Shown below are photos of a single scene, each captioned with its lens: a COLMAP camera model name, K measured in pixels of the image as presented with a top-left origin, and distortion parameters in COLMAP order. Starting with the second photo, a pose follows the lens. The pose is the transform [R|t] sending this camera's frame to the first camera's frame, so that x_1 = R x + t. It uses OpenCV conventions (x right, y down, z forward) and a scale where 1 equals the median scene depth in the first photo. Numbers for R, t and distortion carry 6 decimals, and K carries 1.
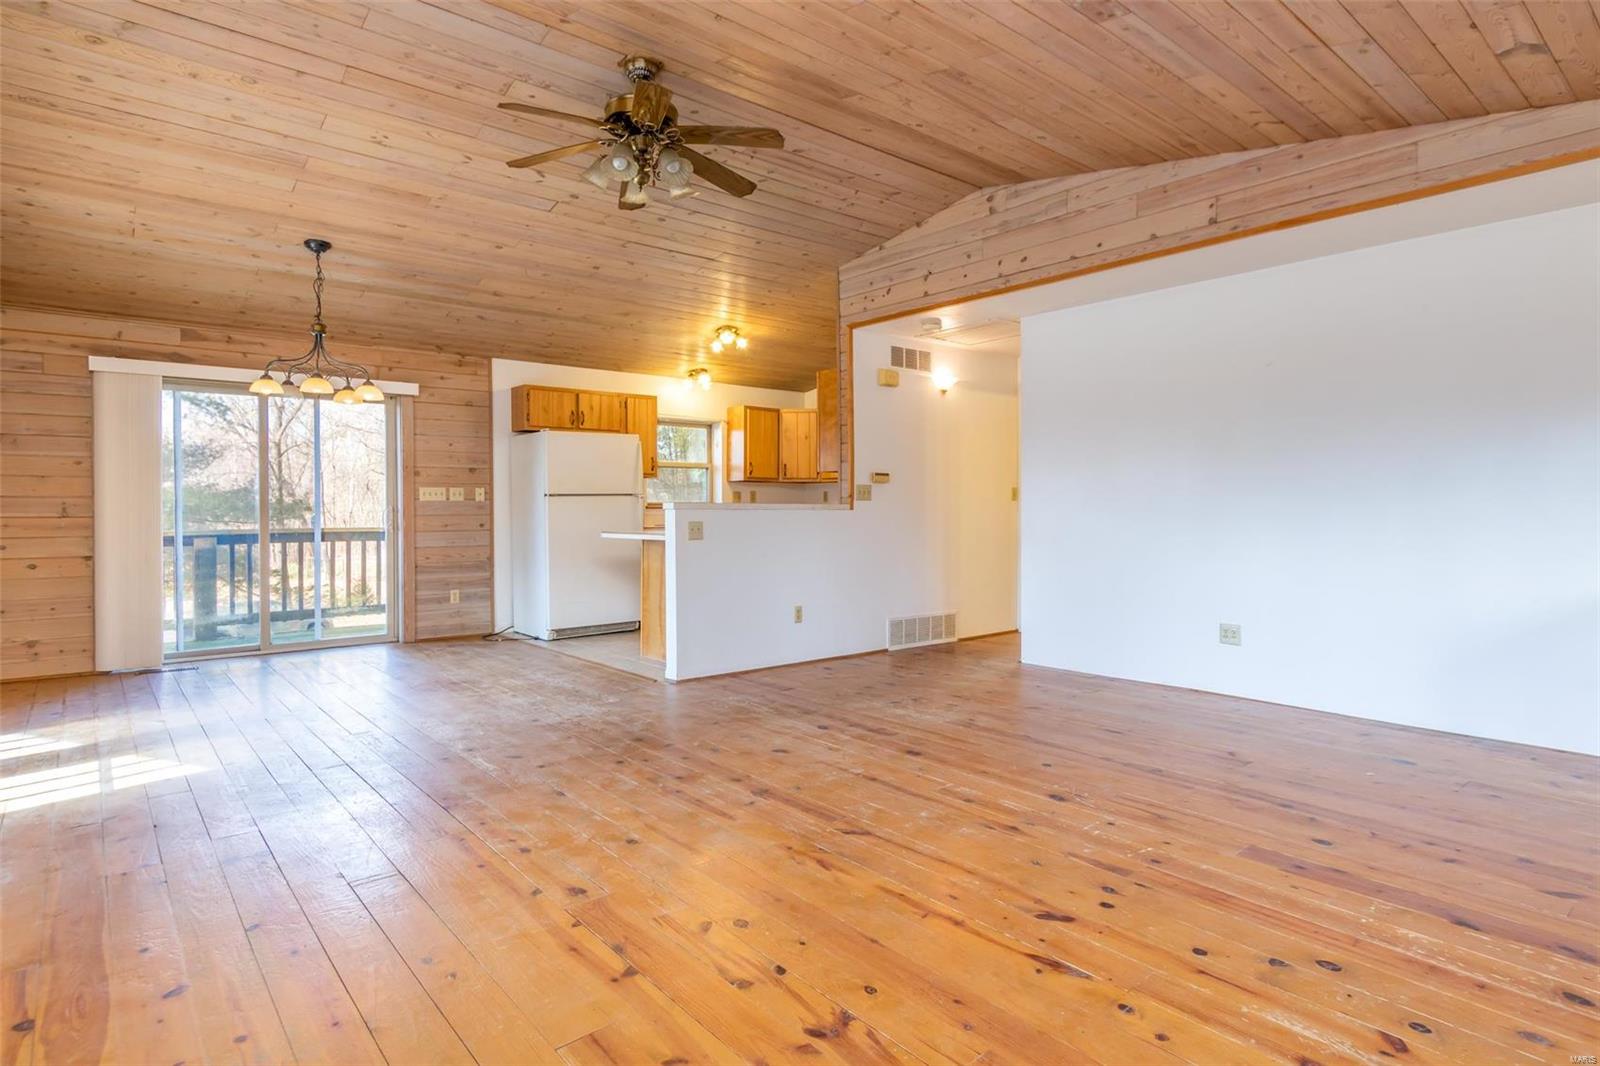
lens RADIAL K [[855.9, 0, 799.8], [0, 855.9, 510.6], [0, 0, 1]] dist [0.008988, 0.000025]
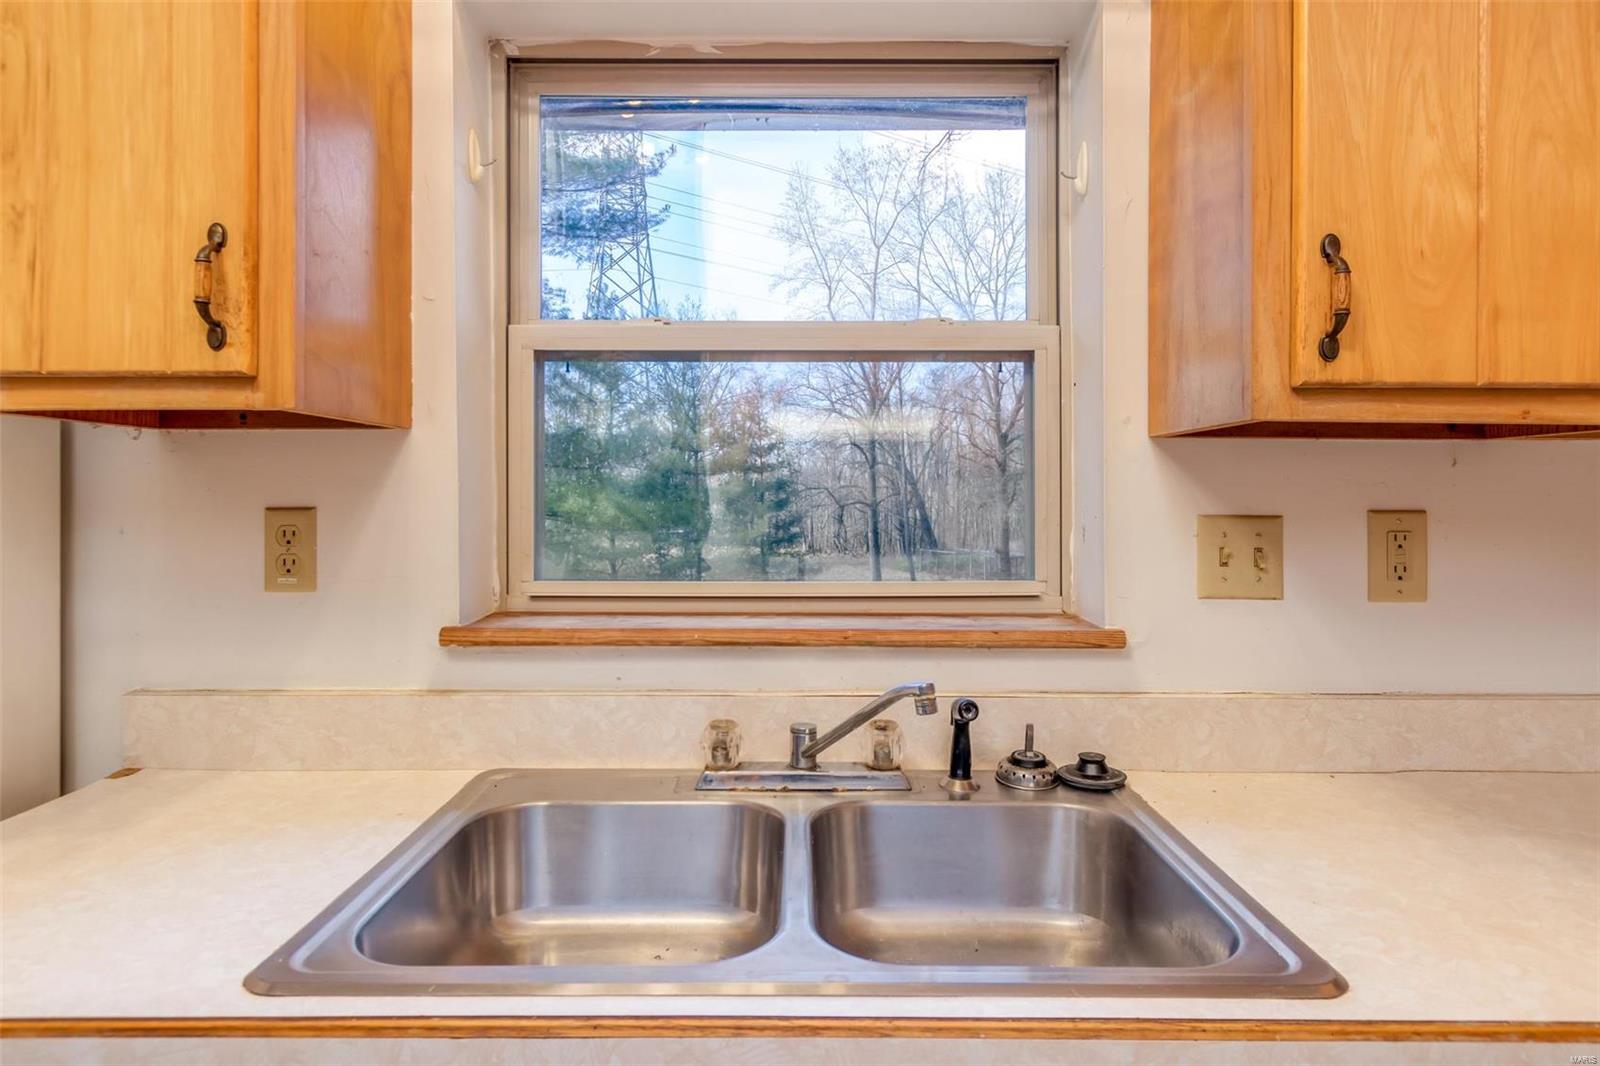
lens RADIAL K [[938.0, 0, 802.3], [0, 938.0, 521.7], [0, 0, 1]] dist [0.003846, 0.000189]
pose [[0.765721, 0.024248, -0.642716, -0.046448], [-0.007075, 0.999546, 0.029282, -0.037703], [0.643134, -0.017875, 0.765545, 1.280849]]
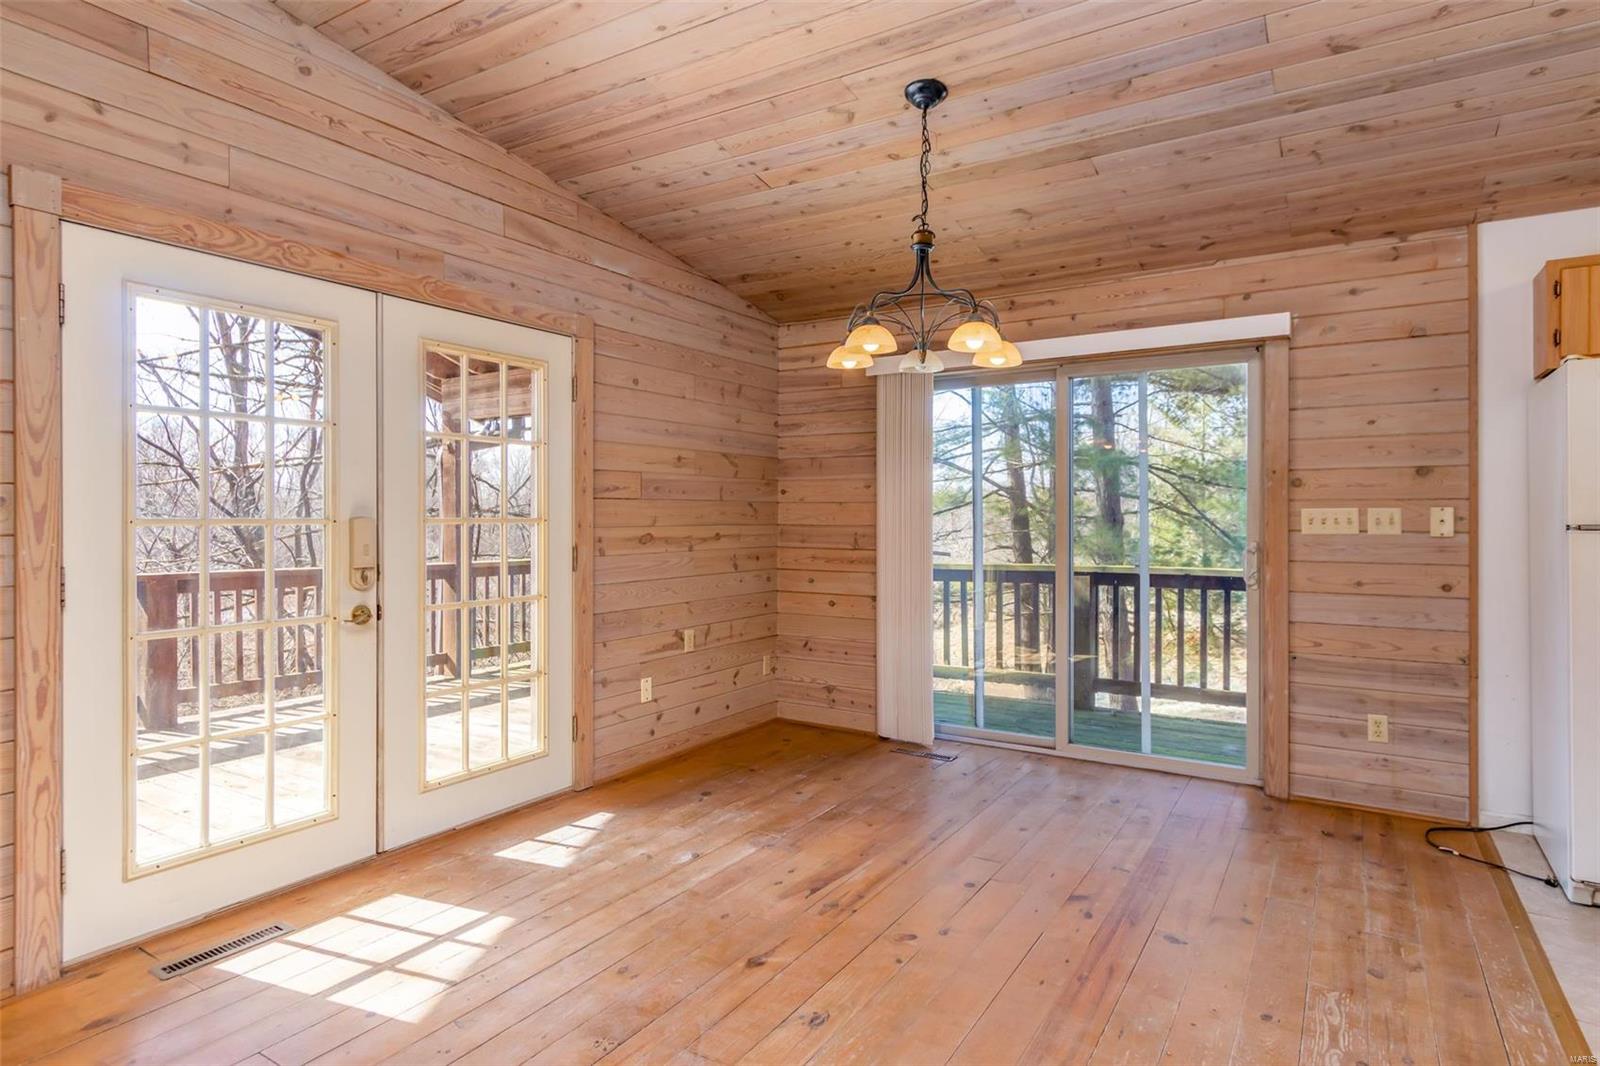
lens RADIAL K [[874.5, 0, 800.9], [0, 874.5, 517.9], [0, 0, 1]] dist [0.012742, -0.000860]
pose [[0.307780, 0.005033, -0.951444, -0.027329], [-0.005908, 0.999977, 0.003379, -0.024902], [0.951439, 0.004581, 0.307803, 0.627598]]
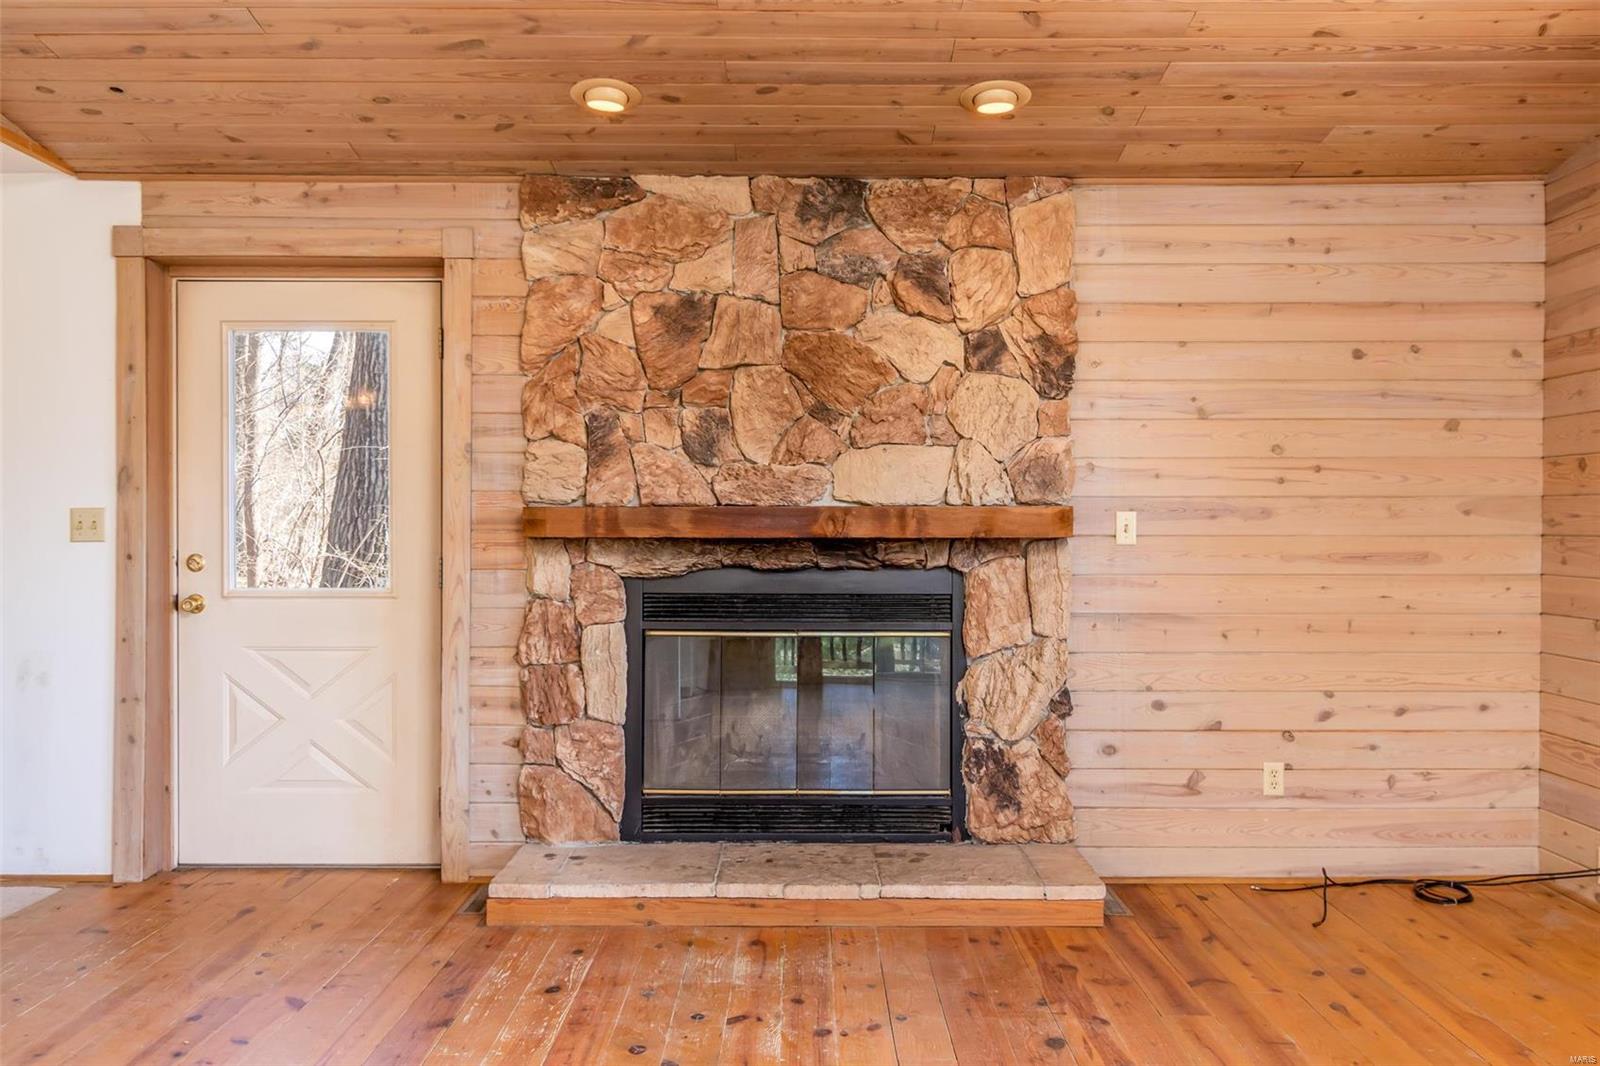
lens RADIAL K [[1344.8, 0, 800.0], [0, 1344.8, 533.0], [0, 0, 1]] dist [0.016253, -0.003944]
pose [[-0.766521, -0.003625, 0.642209, -0.169829], [0.004248, 0.999934, 0.010714, -0.024003], [-0.642205, 0.010941, -0.766455, 0.690826]]
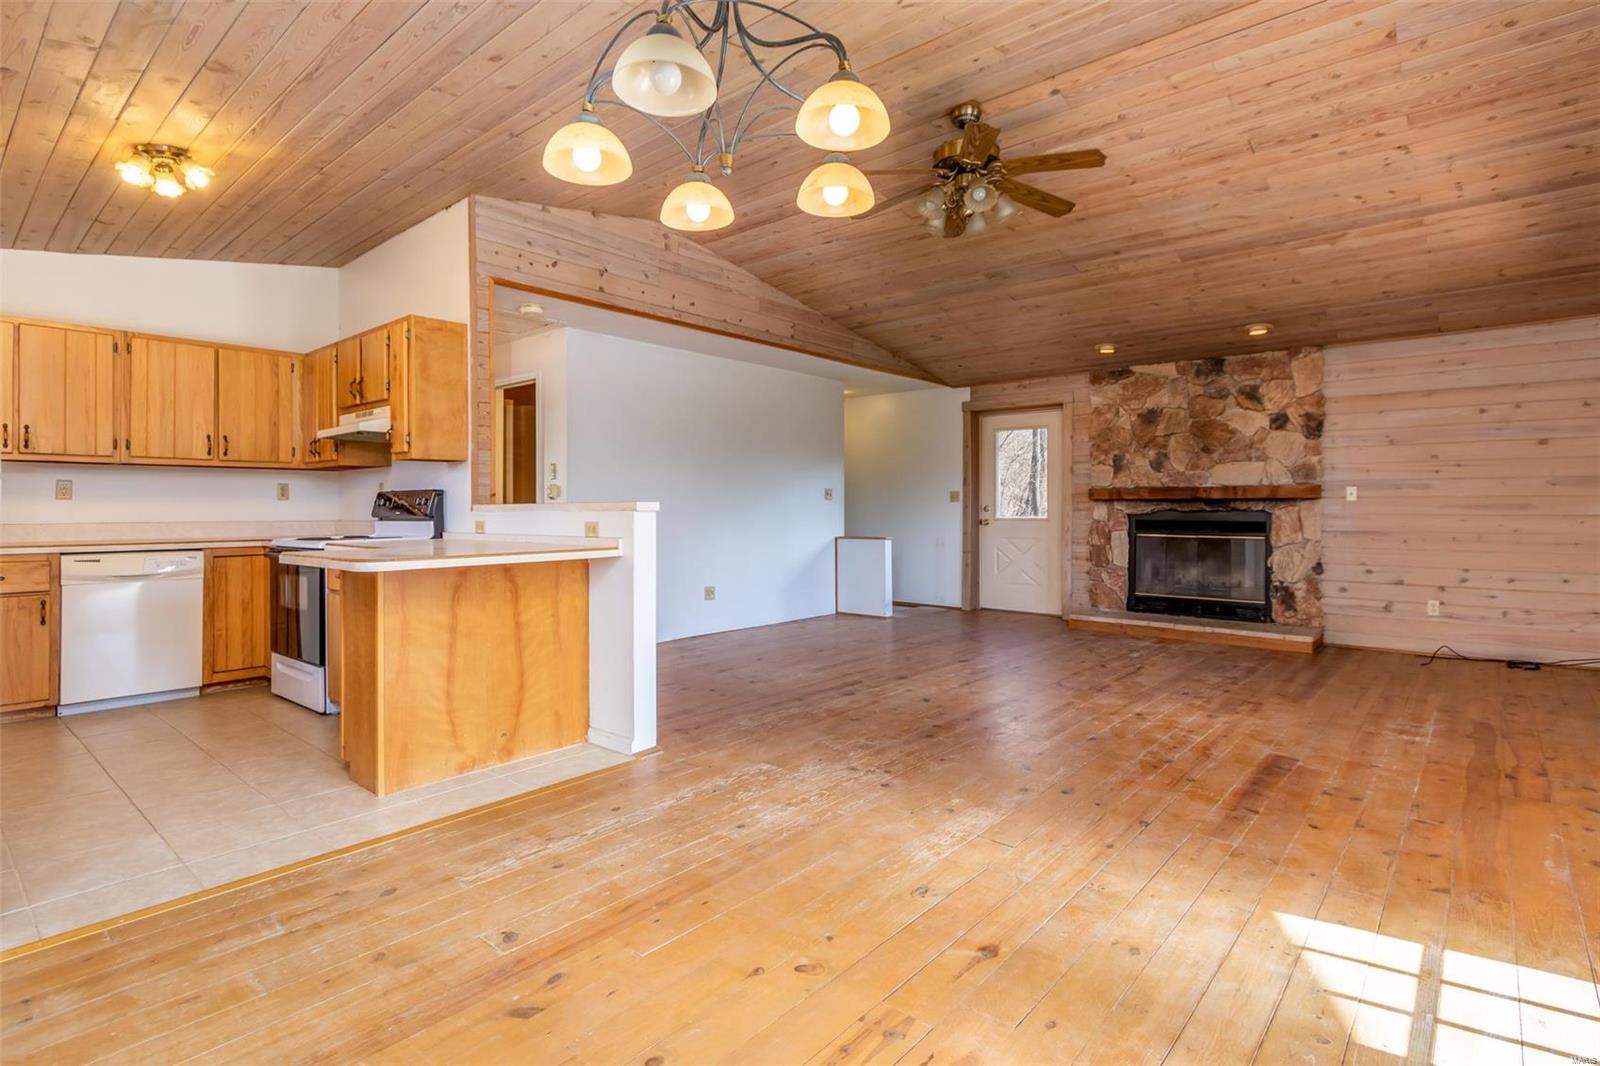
lens RADIAL K [[790.7, 0, 803.0], [0, 790.7, 503.1], [0, 0, 1]] dist [-0.000977, -0.000859]
pose [[-0.159704, 0.007067, 0.987140, -0.723950], [0.005252, 0.999966, -0.006309, -0.003044], [-0.987151, 0.004177, -0.159736, 0.858686]]
